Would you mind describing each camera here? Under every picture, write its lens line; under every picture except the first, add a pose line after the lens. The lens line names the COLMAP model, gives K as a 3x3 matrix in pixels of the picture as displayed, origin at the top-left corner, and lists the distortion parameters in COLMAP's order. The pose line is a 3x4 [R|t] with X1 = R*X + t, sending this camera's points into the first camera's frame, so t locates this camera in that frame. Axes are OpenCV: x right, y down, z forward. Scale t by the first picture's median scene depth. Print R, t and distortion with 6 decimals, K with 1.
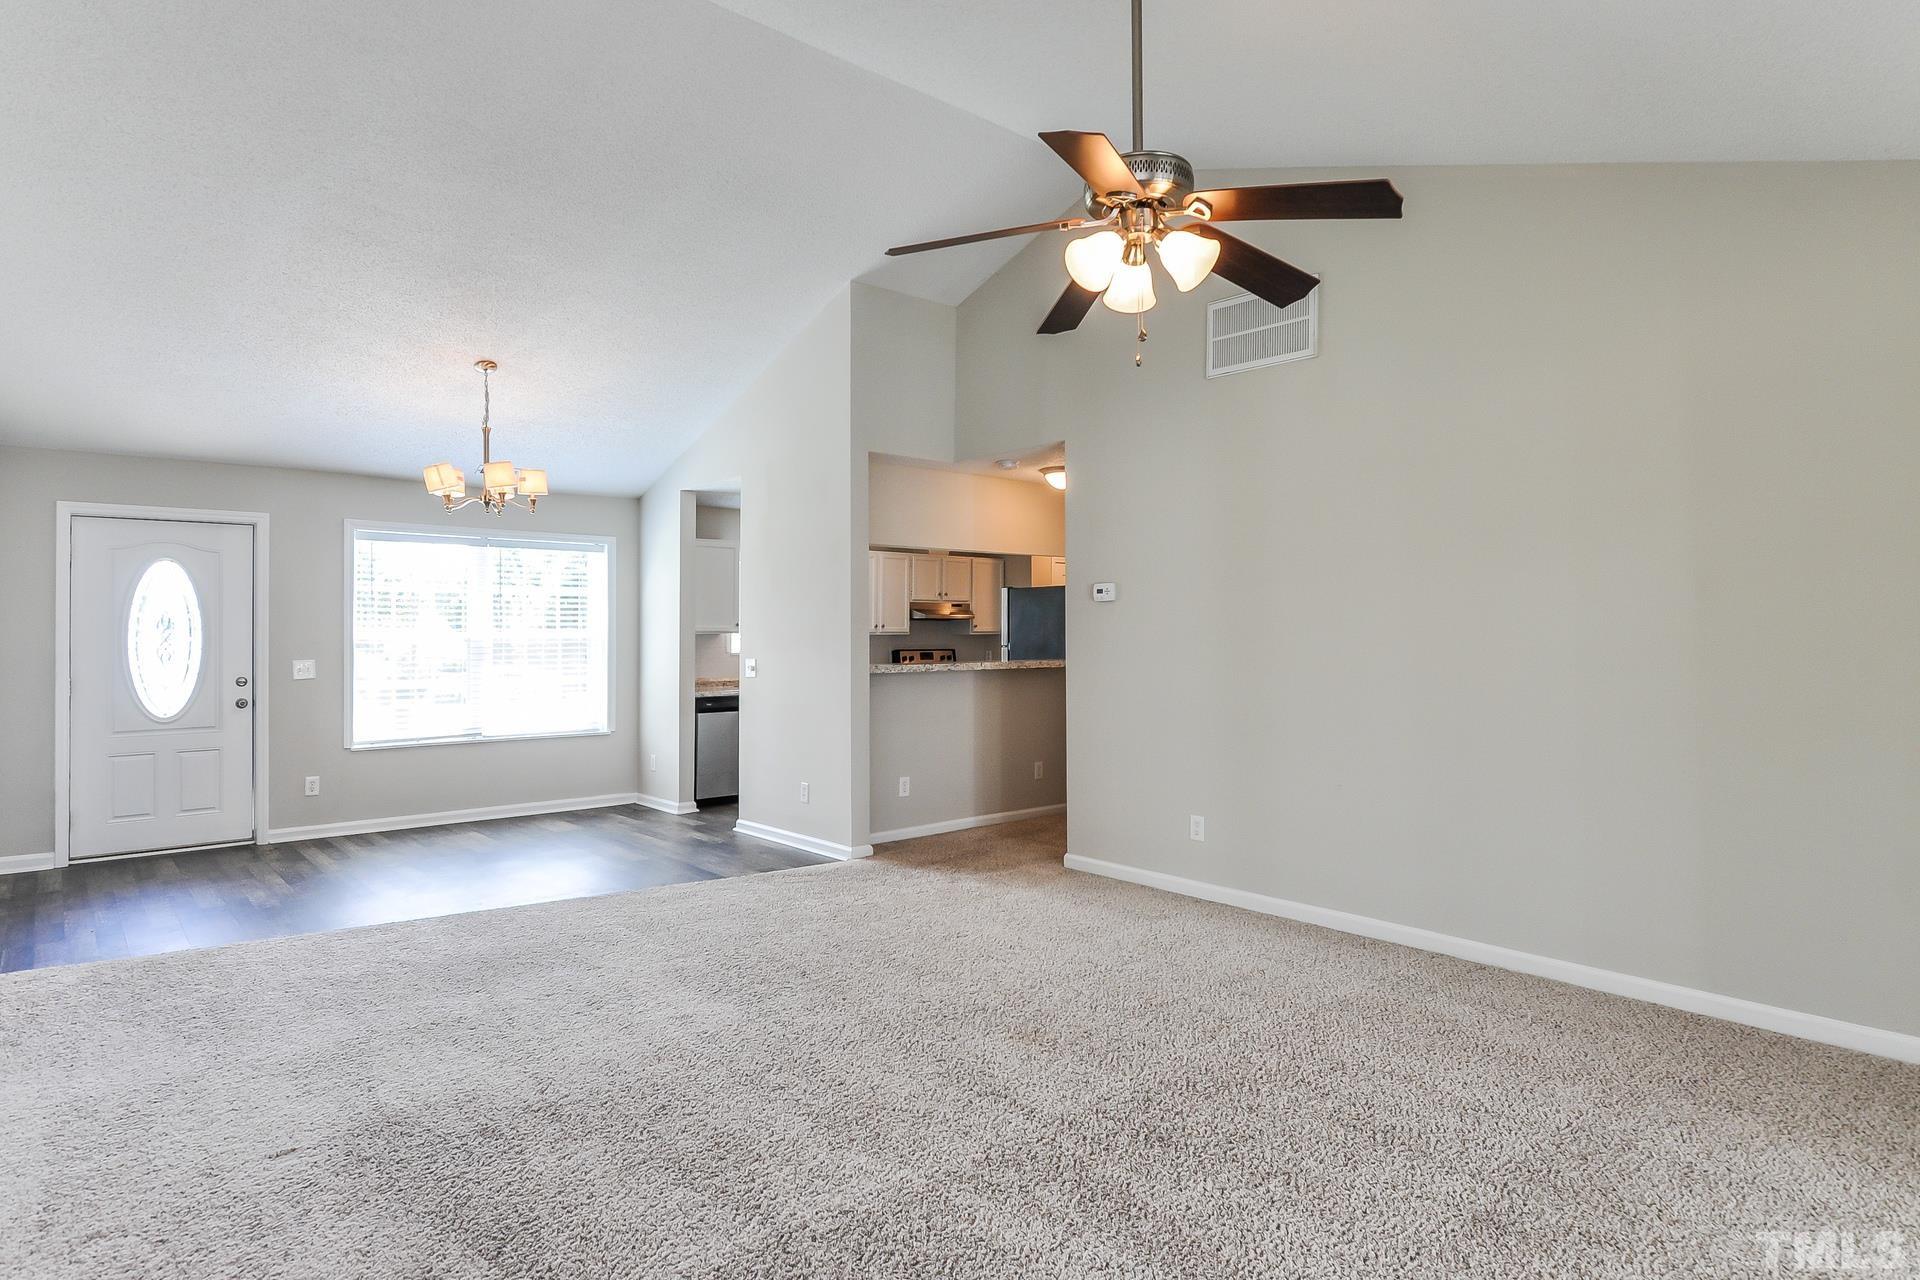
lens RADIAL K [[1038.9, 0, 950.5], [0, 1038.9, 628.6], [0, 0, 1]] dist [0.001006, -0.003941]
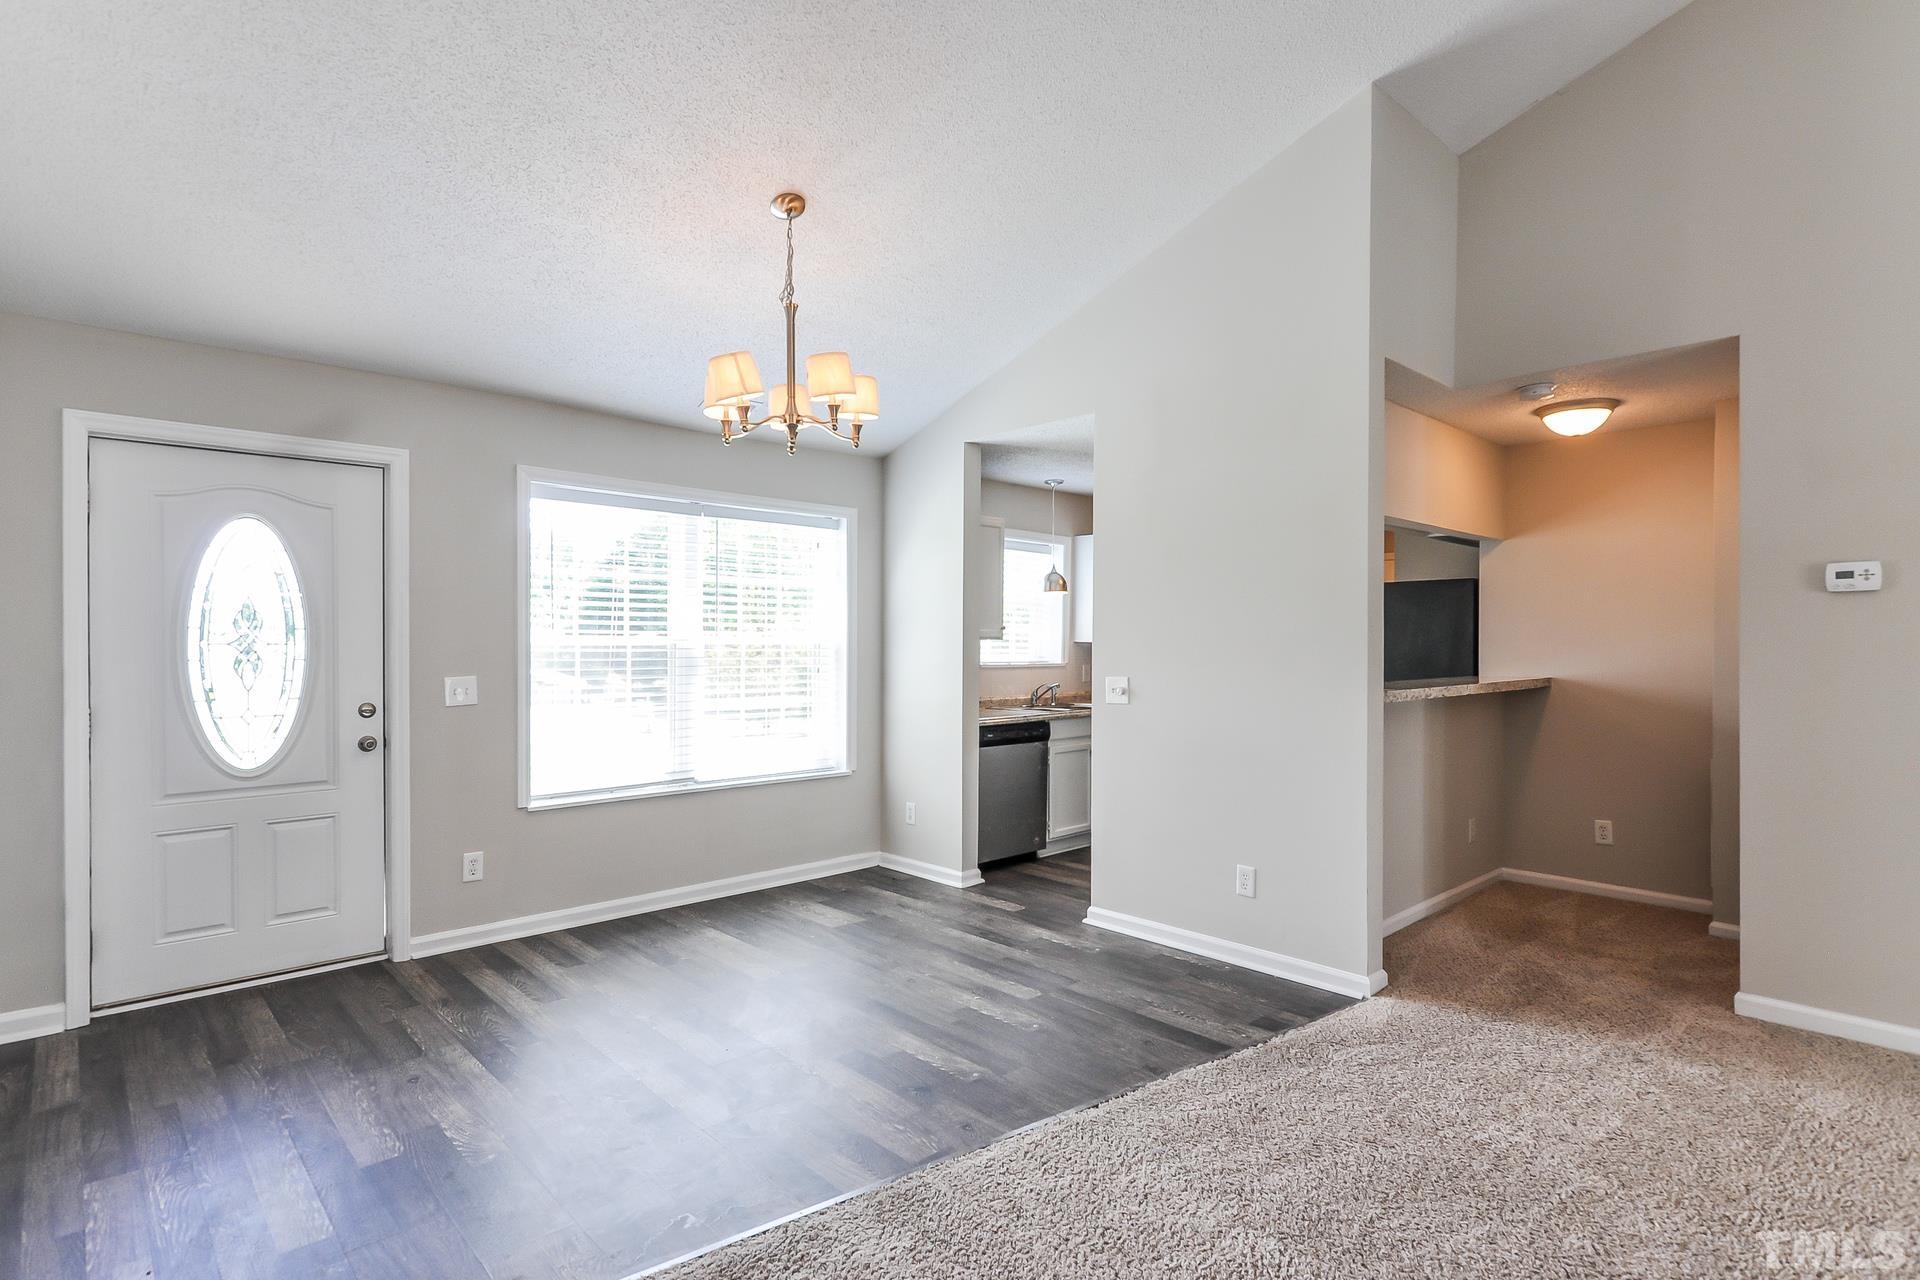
lens RADIAL K [[951.9, 0, 973.0], [0, 951.9, 654.1], [0, 0, 1]] dist [0.001784, -0.001497]
pose [[0.998916, 0.005466, 0.046226, -0.333111], [-0.006312, 0.999815, 0.018172, 0.003064], [-0.046118, -0.018444, 0.998766, 0.390951]]
